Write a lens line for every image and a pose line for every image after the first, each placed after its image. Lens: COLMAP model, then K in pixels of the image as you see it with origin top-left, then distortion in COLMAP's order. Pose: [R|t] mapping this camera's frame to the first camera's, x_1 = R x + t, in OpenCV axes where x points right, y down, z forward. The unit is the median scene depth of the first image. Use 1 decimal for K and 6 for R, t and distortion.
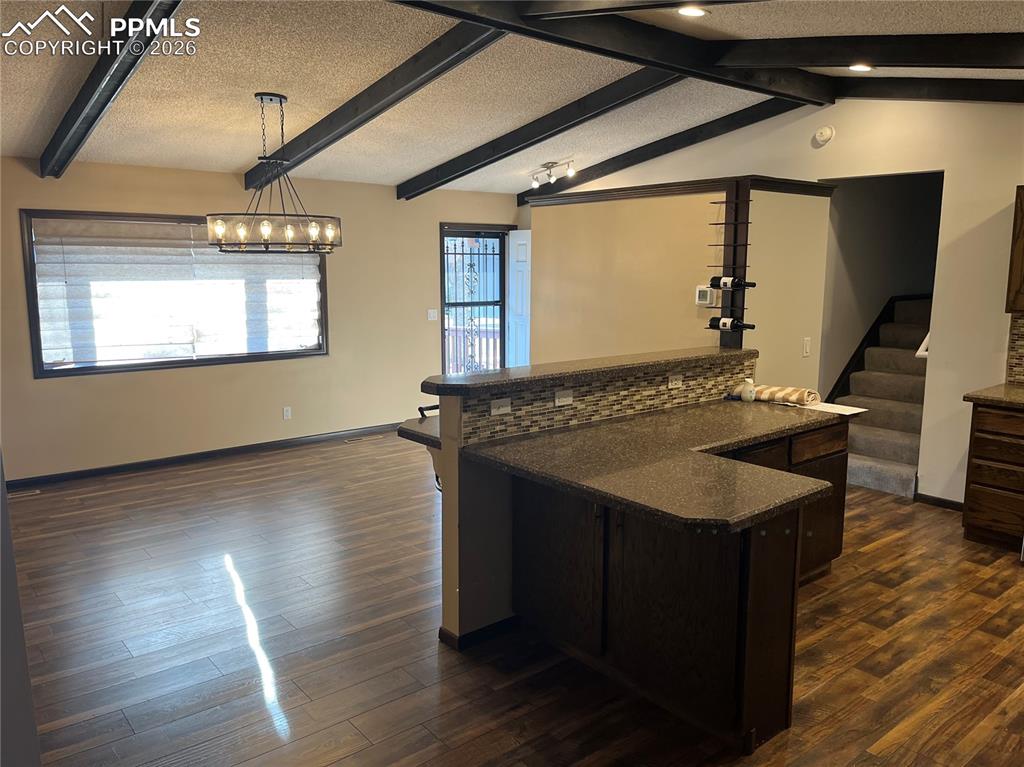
lens RADIAL K [[780.7, 0, 506.2], [0, 780.7, 387.1], [0, 0, 1]] dist [0.038923, -0.057529]
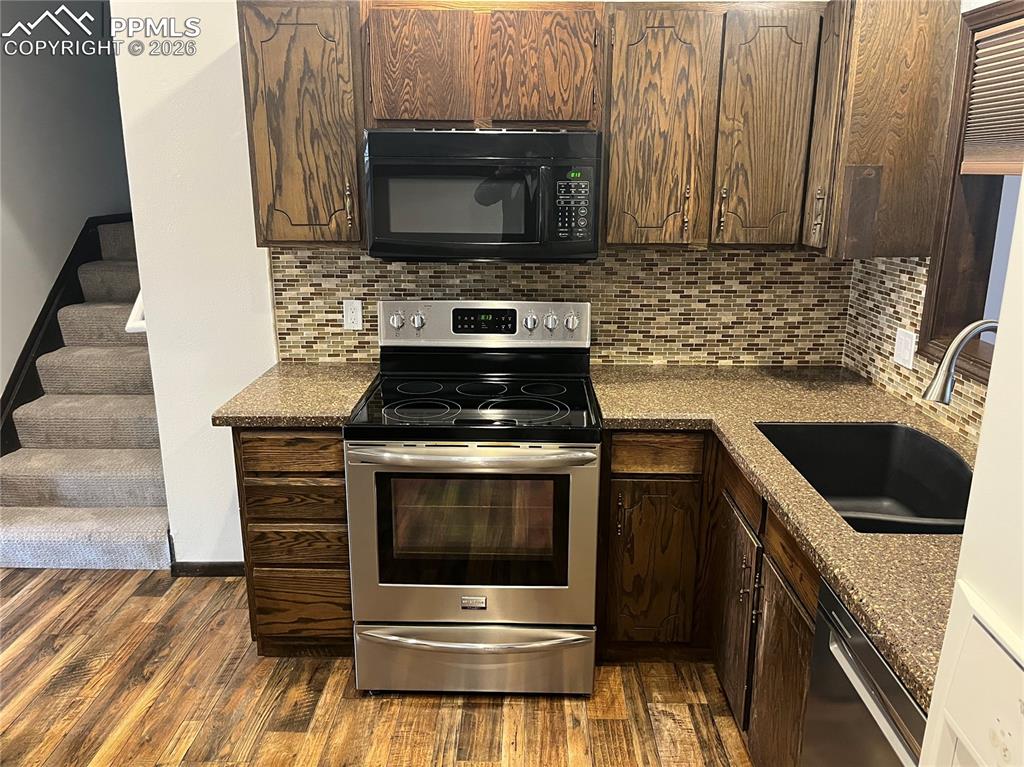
lens RADIAL K [[780.7, 0, 513.6], [0, 780.7, 375.6], [0, 0, 1]] dist [0.038923, -0.057529]
pose [[0.643659, -0.190350, 0.741262, 0.312371], [0.122090, 0.981710, 0.146081, -0.061040], [-0.755511, -0.003526, 0.655126, 0.482244]]
